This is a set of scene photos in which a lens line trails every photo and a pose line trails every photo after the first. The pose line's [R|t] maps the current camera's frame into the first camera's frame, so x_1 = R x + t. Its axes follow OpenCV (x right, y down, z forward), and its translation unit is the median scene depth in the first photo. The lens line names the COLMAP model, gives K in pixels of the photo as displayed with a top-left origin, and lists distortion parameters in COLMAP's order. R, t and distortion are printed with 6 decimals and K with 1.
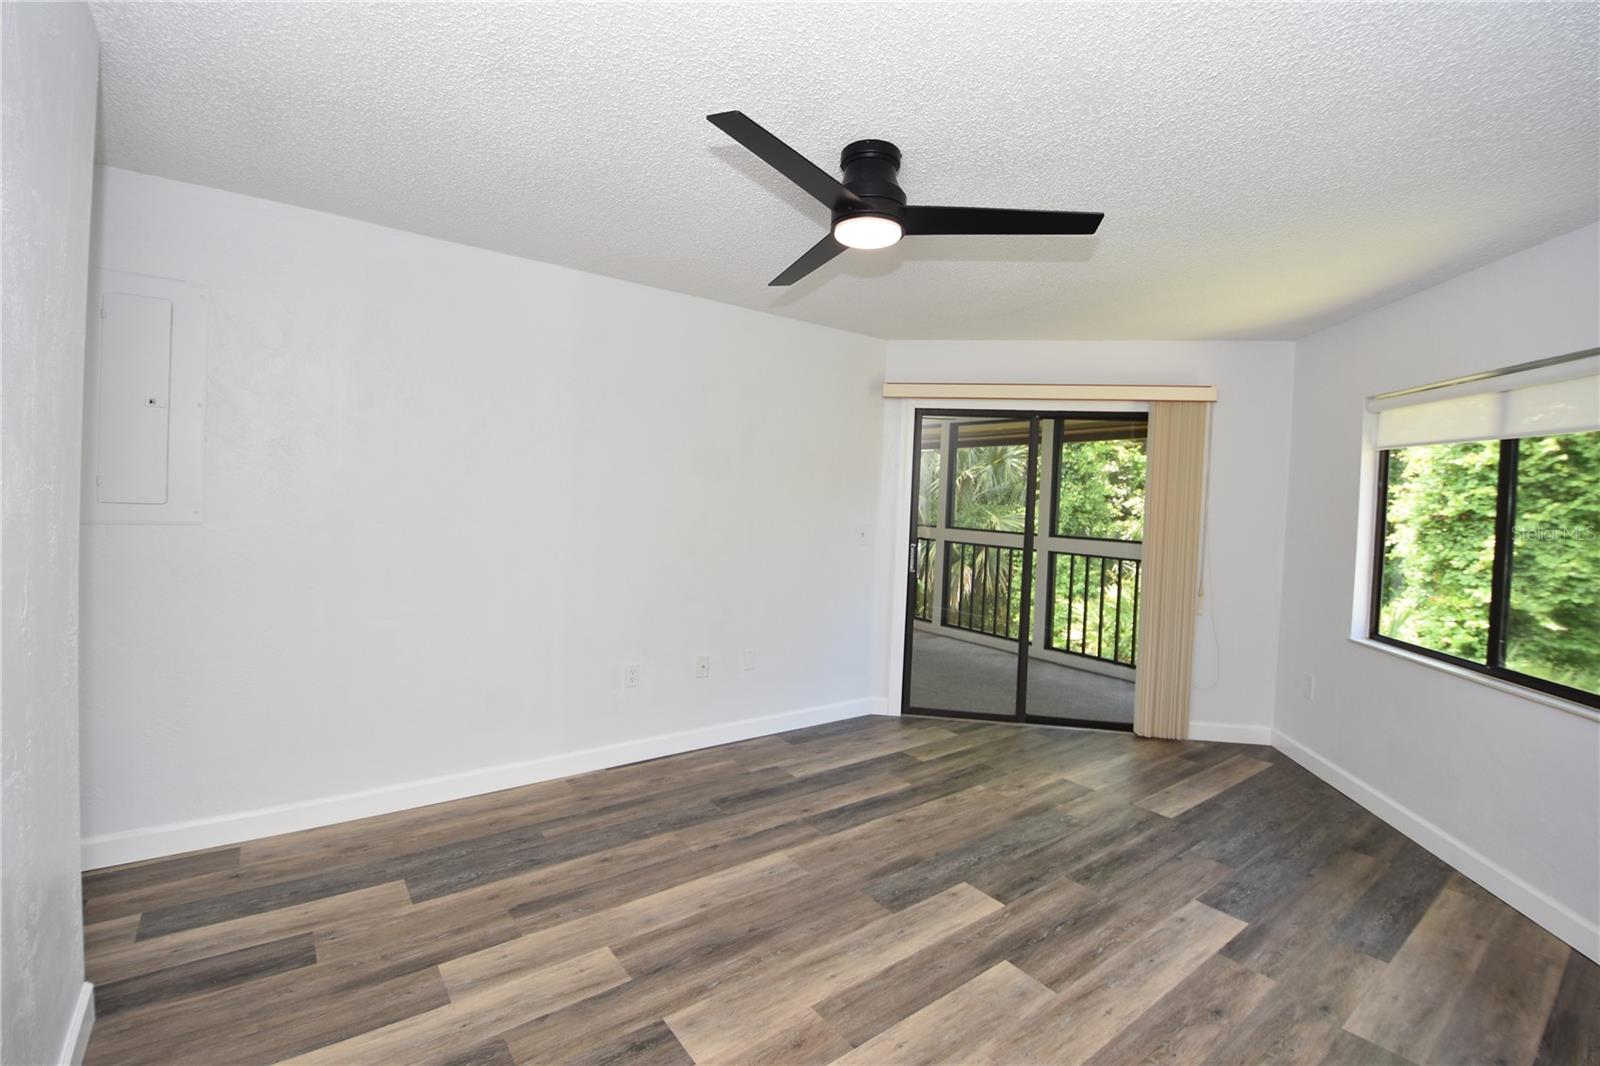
lens RADIAL K [[703.8, 0, 797.0], [0, 703.8, 527.9], [0, 0, 1]] dist [0.001925, -0.016139]
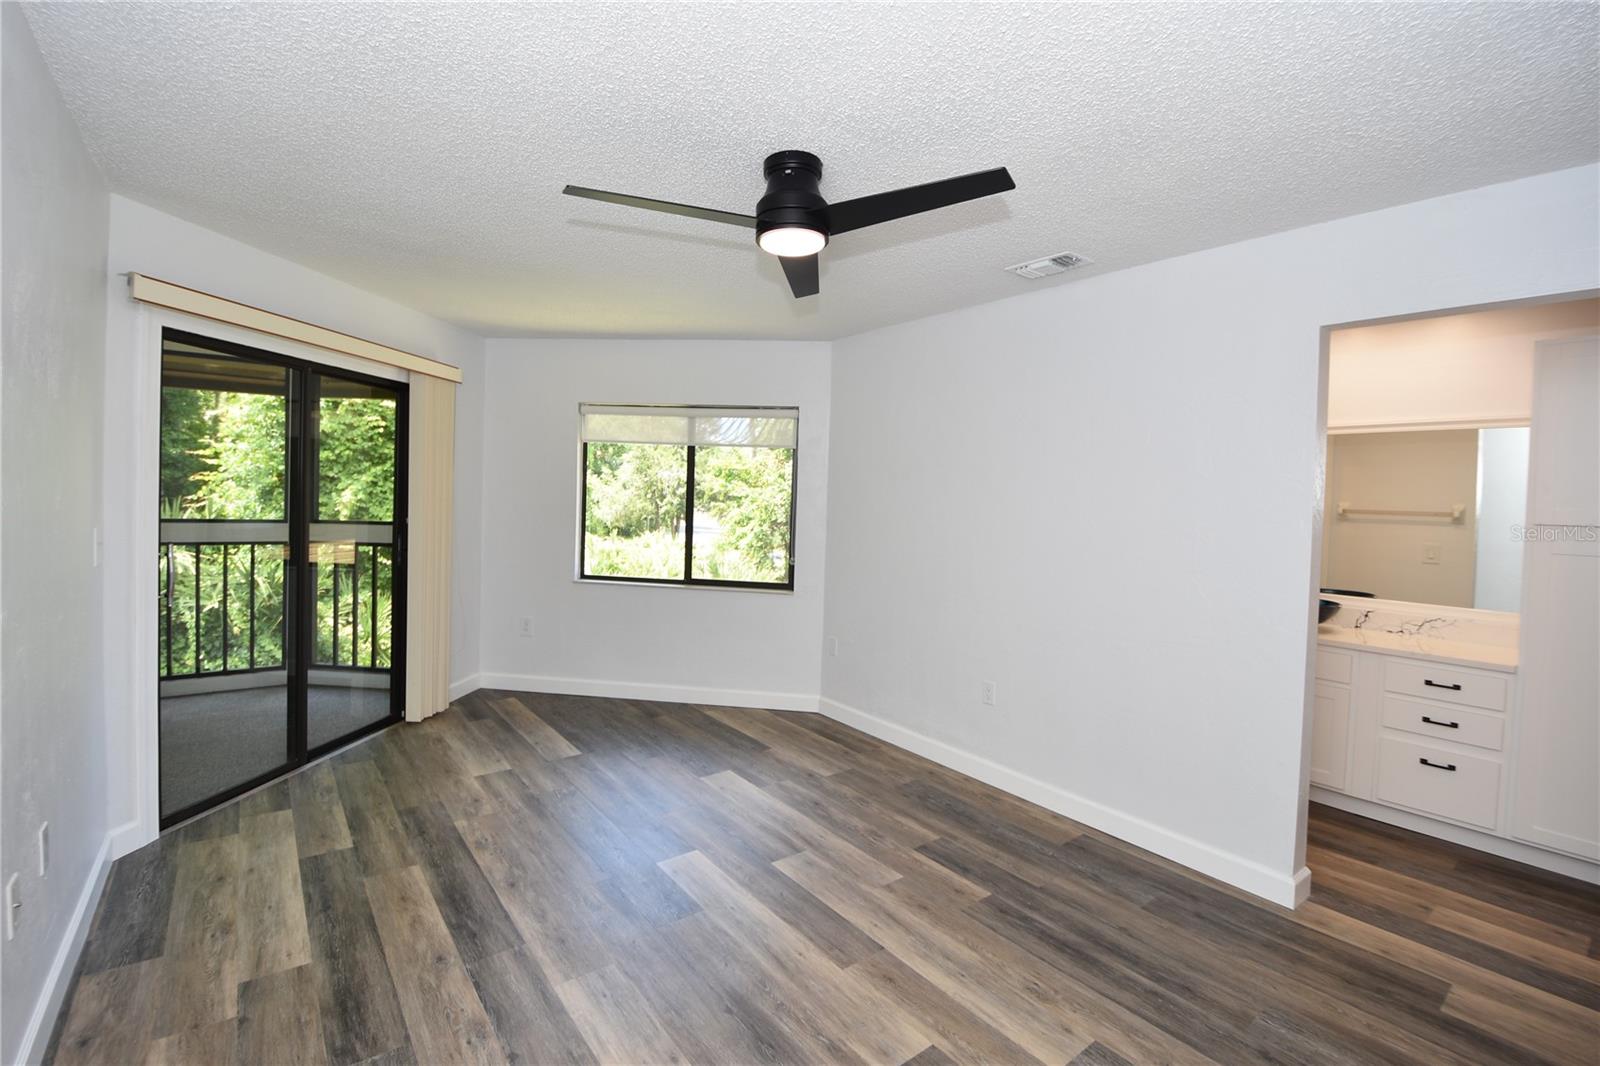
lens RADIAL K [[703.8, 0, 799.9], [0, 703.8, 512.1], [0, 0, 1]] dist [0.001925, -0.016139]
pose [[-0.017631, -0.061772, 0.997935, -0.586979], [0.013979, 0.997977, 0.062022, -0.053430], [-0.999747, 0.015044, -0.016732, 0.618596]]
